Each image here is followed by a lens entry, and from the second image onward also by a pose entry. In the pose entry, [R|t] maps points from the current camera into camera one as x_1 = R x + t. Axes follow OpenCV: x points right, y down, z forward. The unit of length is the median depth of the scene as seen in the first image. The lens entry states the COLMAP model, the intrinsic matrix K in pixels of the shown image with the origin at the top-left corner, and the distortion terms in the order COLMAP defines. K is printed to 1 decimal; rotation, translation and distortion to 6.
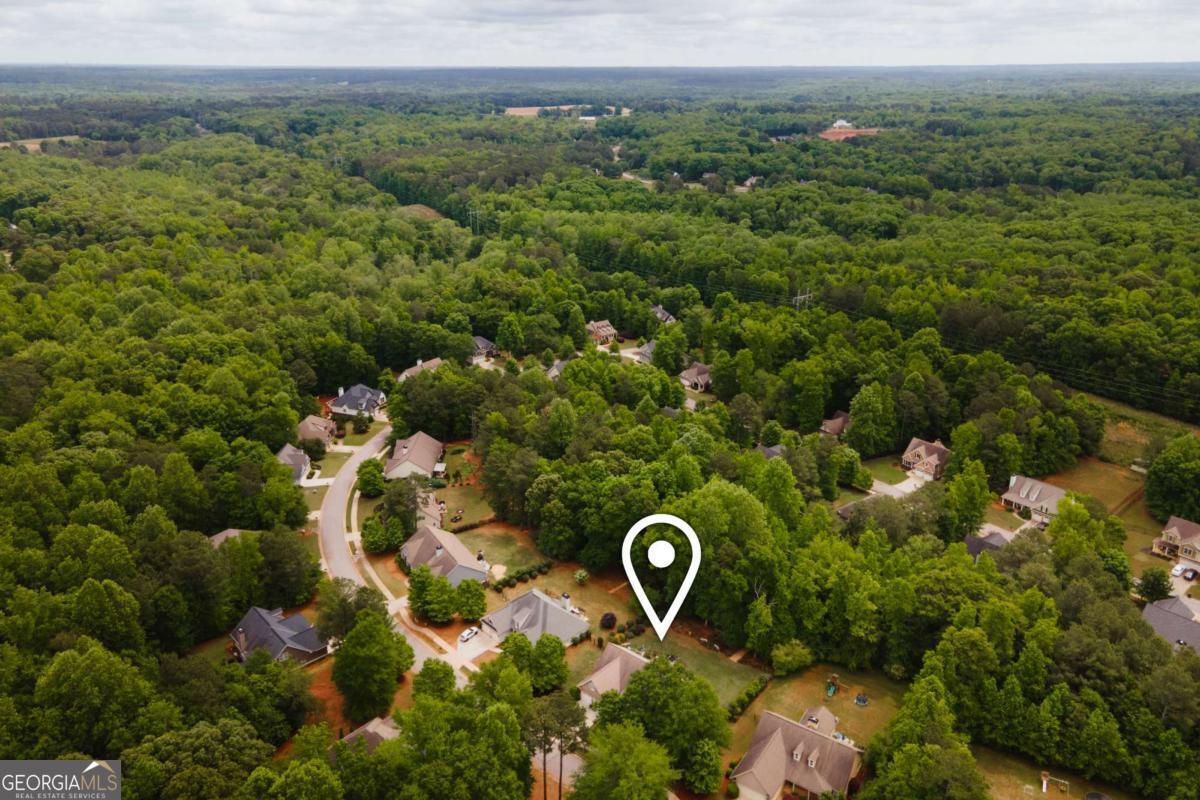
lens RADIAL K [[882.1, 0, 599.2], [0, 882.1, 394.0], [0, 0, 1]] dist [0.036647, 0.008365]
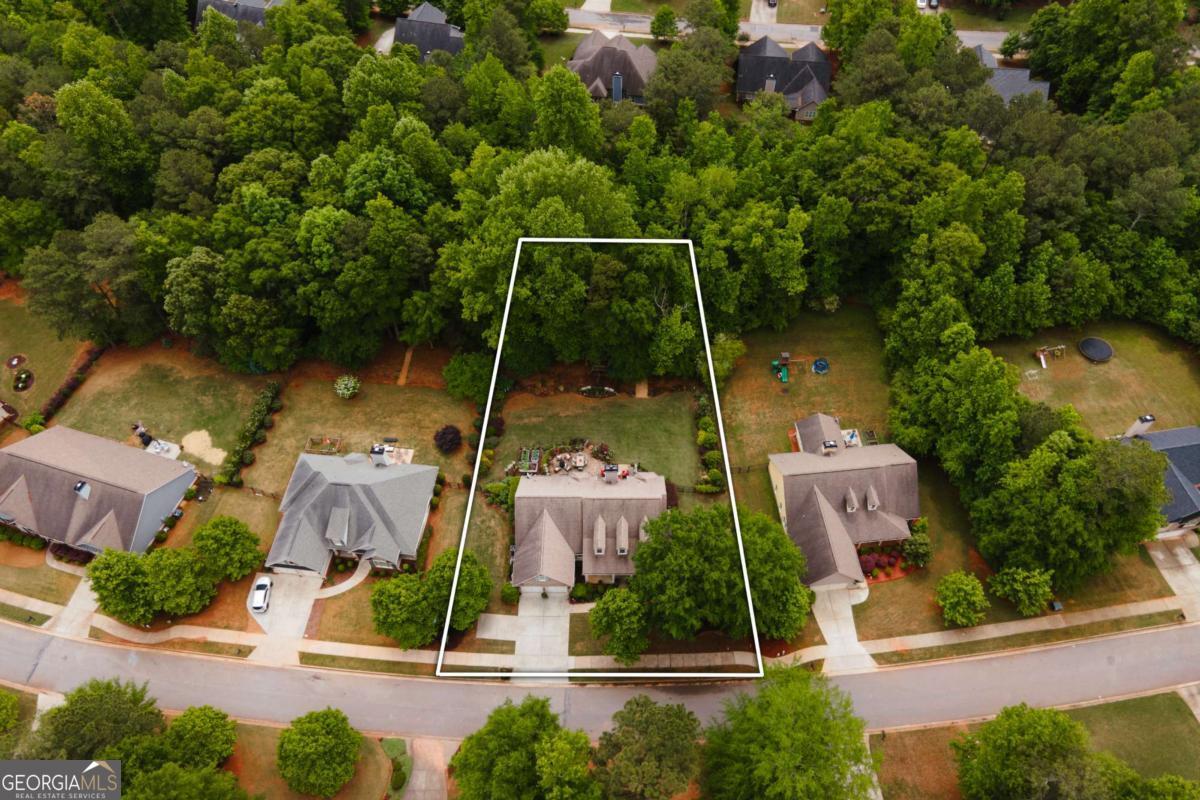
lens RADIAL K [[882.1, 0, 599.2], [0, 882.1, 394.0], [0, 0, 1]] dist [0.036647, 0.008365]
pose [[0.765310, -0.530300, 0.364804, -0.112470], [0.245903, 0.764657, 0.595677, -0.109223], [-0.594837, -0.366172, 0.715602, 0.470556]]
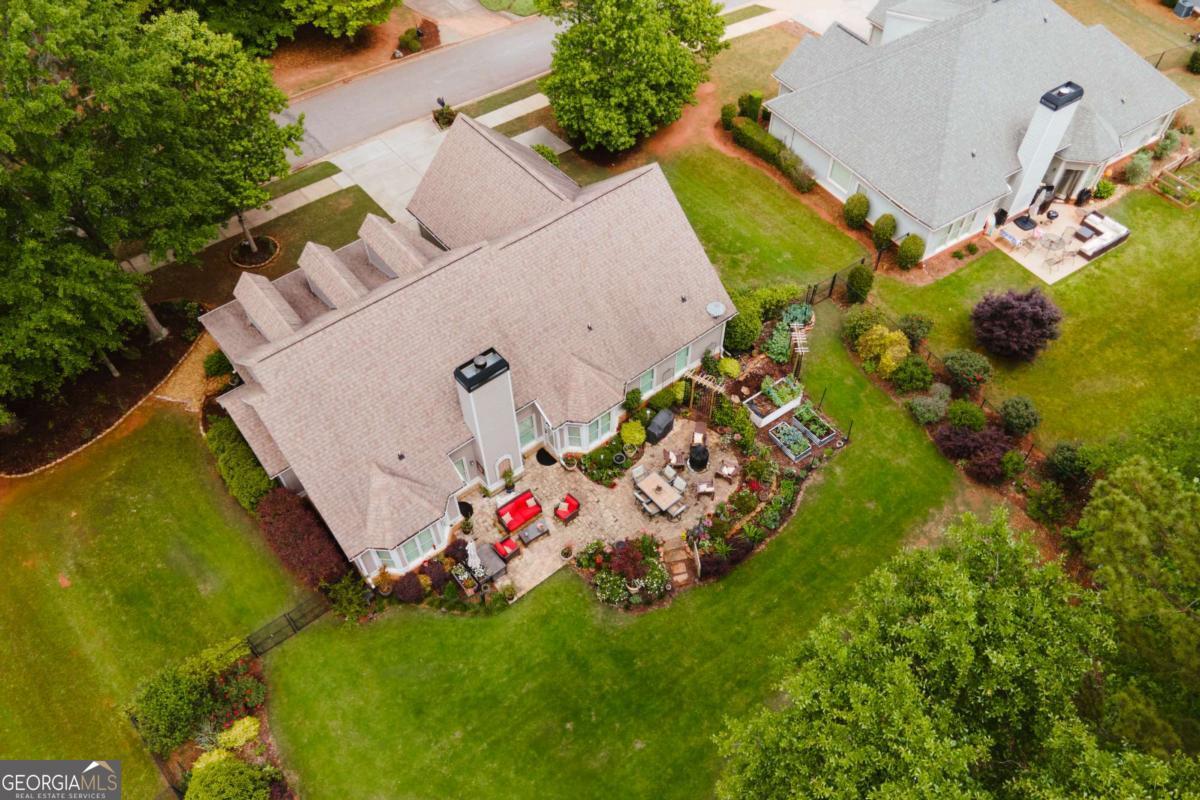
lens RADIAL K [[882.1, 0, 599.2], [0, 882.1, 394.0], [0, 0, 1]] dist [0.036647, 0.008365]
pose [[-0.179782, 0.766928, -0.616036, 0.160744], [-0.334680, 0.541194, 0.771426, 0.131785], [0.925023, 0.344863, 0.159379, 0.835428]]
